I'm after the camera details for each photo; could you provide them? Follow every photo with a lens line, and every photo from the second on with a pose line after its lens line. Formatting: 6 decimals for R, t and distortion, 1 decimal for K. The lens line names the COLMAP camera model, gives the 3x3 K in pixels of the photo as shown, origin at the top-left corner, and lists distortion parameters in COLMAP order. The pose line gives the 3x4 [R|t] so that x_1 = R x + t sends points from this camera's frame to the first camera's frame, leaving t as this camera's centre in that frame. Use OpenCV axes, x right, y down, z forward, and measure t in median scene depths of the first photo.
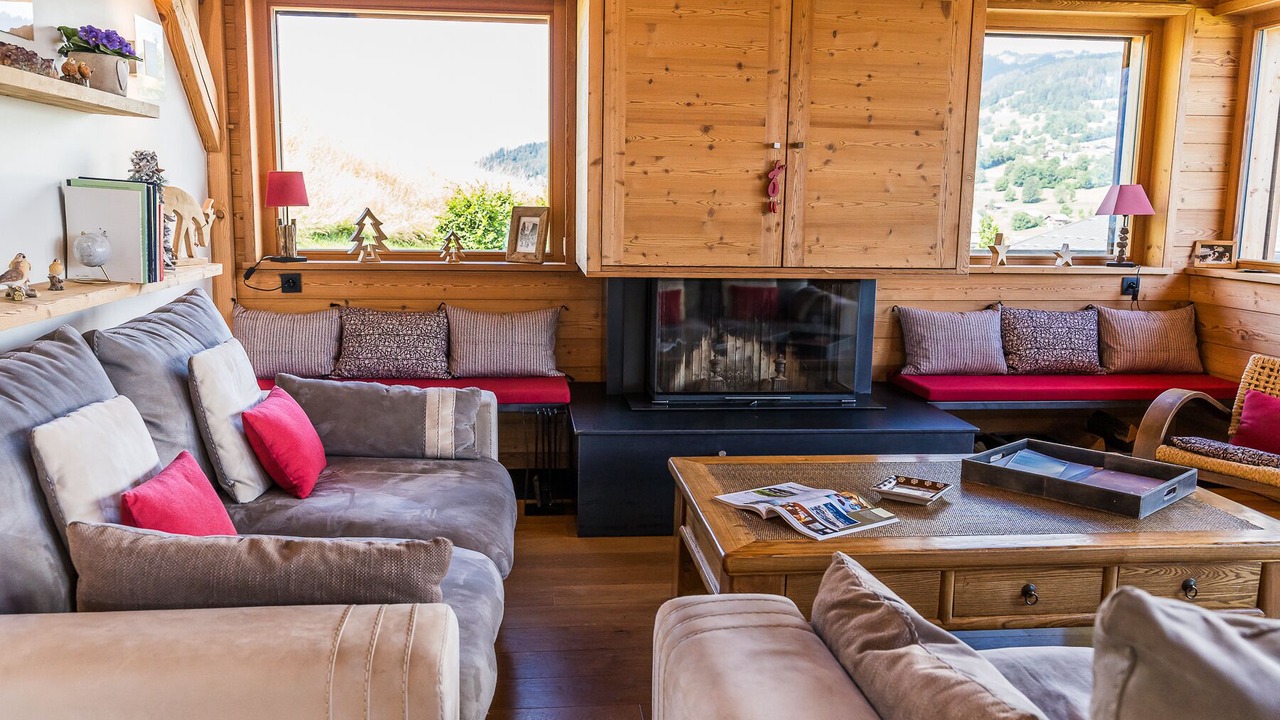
lens RADIAL K [[1021.5, 0, 632.0], [0, 1021.5, 361.6], [0, 0, 1]] dist [0.006149, -0.016971]
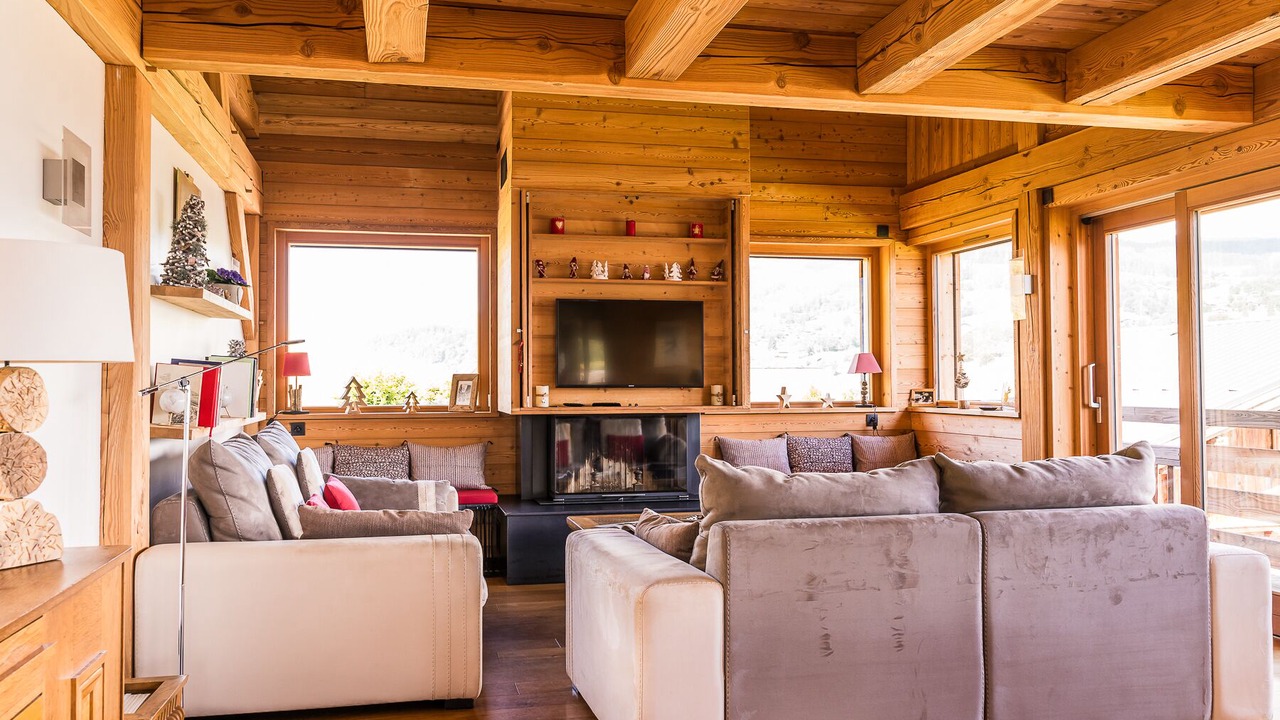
lens RADIAL K [[1021.5, 0, 639.0], [0, 1021.5, 362.3], [0, 0, 1]] dist [0.006149, -0.016971]
pose [[0.992500, -0.015622, 0.121244, -0.030373], [0.036523, 0.984395, -0.172139, 0.091677], [-0.116663, 0.175276, 0.977583, -0.455535]]
